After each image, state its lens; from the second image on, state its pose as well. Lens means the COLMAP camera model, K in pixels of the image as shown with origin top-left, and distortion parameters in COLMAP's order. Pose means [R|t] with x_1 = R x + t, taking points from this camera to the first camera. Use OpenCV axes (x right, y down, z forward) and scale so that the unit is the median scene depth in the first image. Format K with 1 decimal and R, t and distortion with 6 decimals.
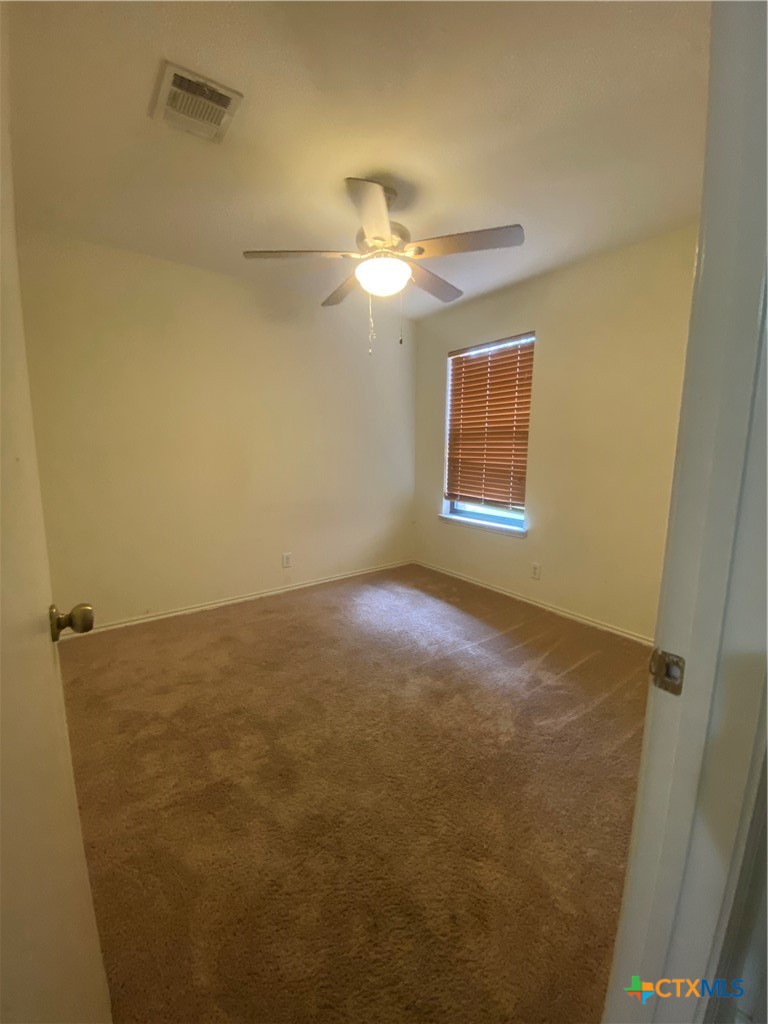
lens RADIAL K [[416.7, 0, 388.5], [0, 416.7, 511.5], [0, 0, 1]] dist [-0.031476, -0.000311]
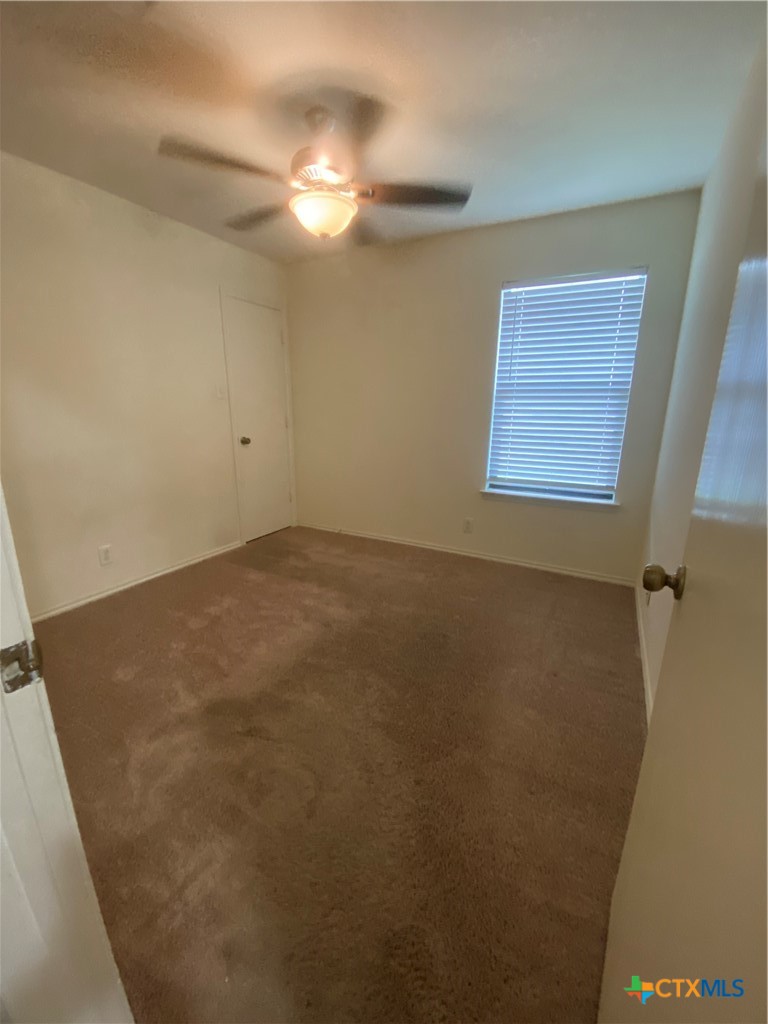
lens RADIAL K [[416.7, 0, 388.5], [0, 416.7, 511.5], [0, 0, 1]] dist [-0.031476, -0.000311]
pose [[0.864179, -0.141769, 0.482800, -0.421566], [0.084340, 0.986725, 0.138779, -0.077043], [-0.496066, -0.079210, 0.864664, 0.158046]]
